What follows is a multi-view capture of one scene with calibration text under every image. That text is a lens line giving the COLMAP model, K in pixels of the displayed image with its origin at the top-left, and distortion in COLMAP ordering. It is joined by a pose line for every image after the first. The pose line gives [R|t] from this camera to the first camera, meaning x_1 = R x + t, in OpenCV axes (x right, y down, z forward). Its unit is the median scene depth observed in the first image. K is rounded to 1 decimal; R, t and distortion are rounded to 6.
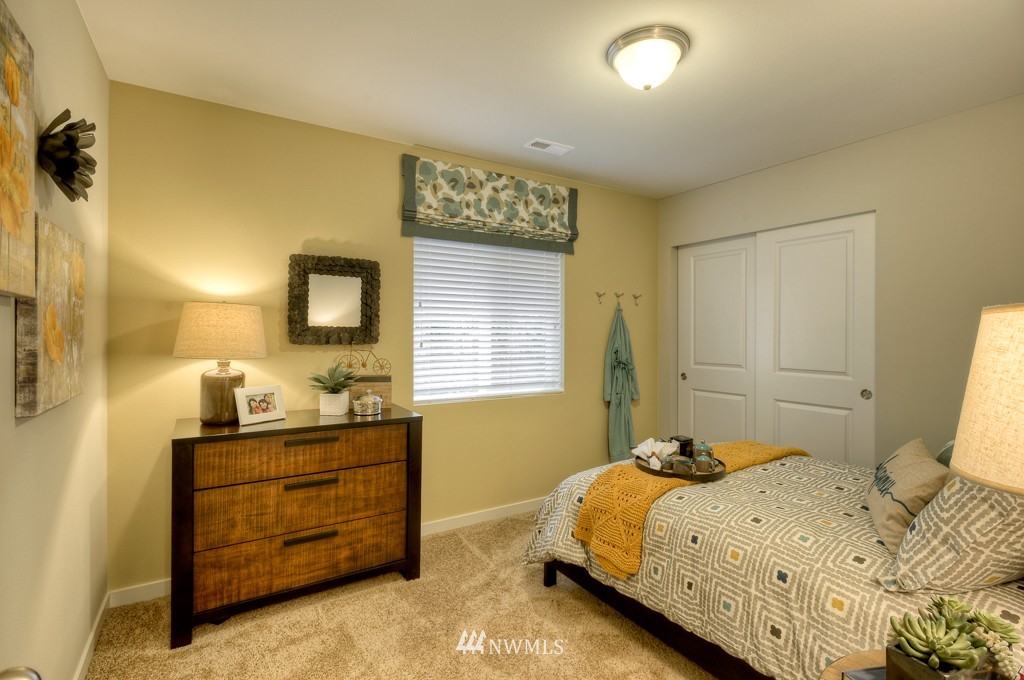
lens RADIAL K [[479.4, 0, 512.3], [0, 479.4, 337.8], [0, 0, 1]] dist [-0.004715, 0.001061]
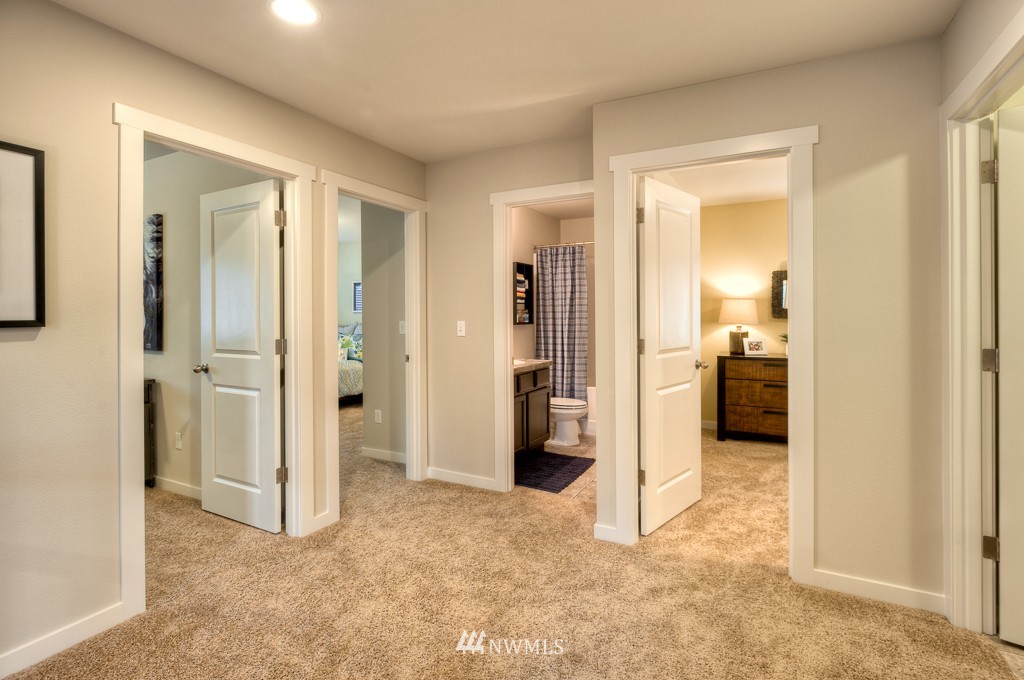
lens RADIAL K [[479.4, 0, 524.1], [0, 479.4, 317.3], [0, 0, 1]] dist [-0.004715, 0.001061]
pose [[0.512049, -0.000676, -0.858956, 0.802927], [0.000735, 1.000000, -0.000349, 0.011680], [0.858956, -0.000453, 0.512049, -1.000400]]
